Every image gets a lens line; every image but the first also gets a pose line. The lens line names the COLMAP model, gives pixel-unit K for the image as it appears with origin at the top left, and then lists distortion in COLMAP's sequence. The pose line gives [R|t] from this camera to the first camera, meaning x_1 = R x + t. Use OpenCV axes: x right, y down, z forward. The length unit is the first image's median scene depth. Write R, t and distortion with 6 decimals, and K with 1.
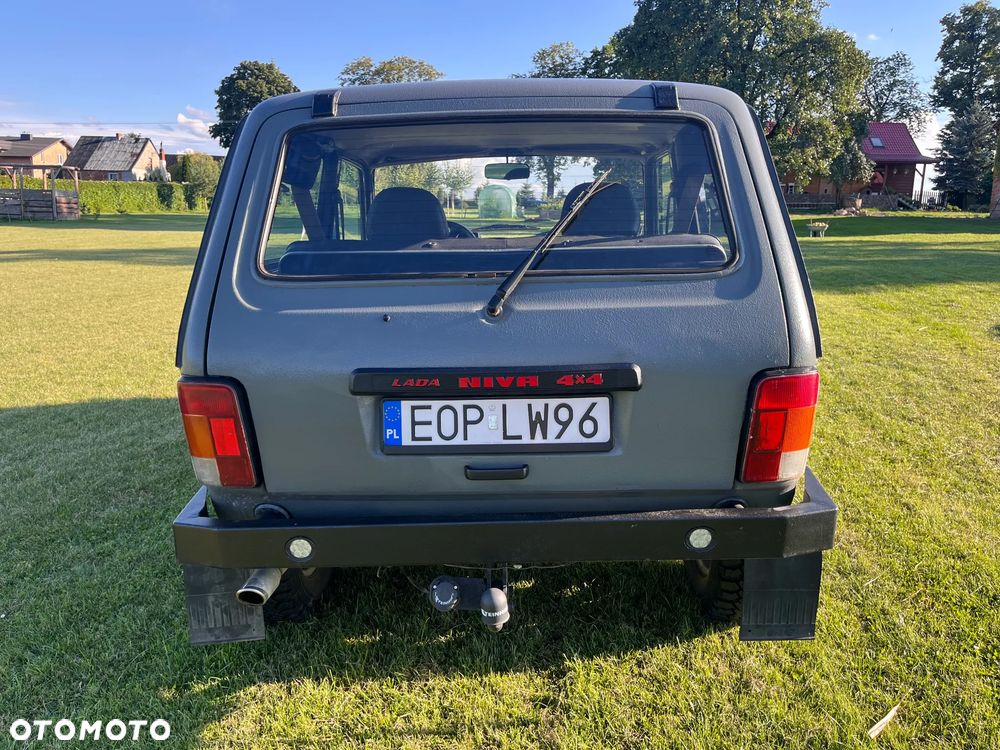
lens RADIAL K [[751.3, 0, 503.5], [0, 751.3, 377.9], [0, 0, 1]] dist [0.059707, -0.091070]
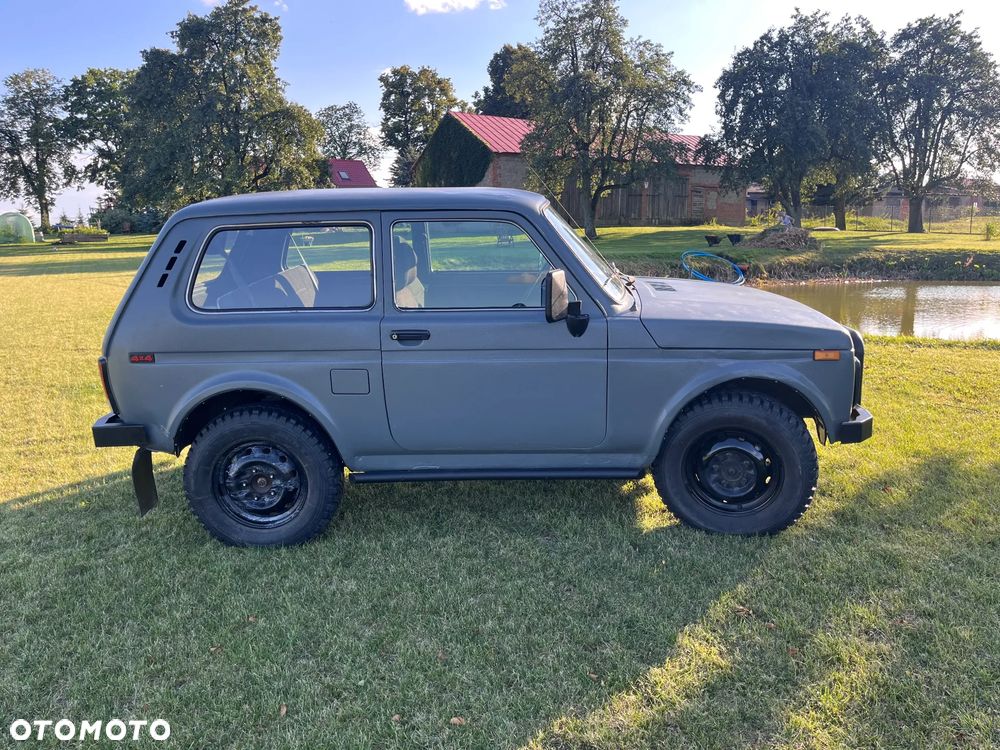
lens RADIAL K [[751.3, 0, 503.5], [0, 751.3, 377.9], [0, 0, 1]] dist [0.059707, -0.091070]
pose [[0.809757, -0.141810, 0.569371, -0.101753], [0.157056, 0.987332, 0.022544, 0.063810], [-0.565355, 0.071168, 0.821772, -0.272292]]
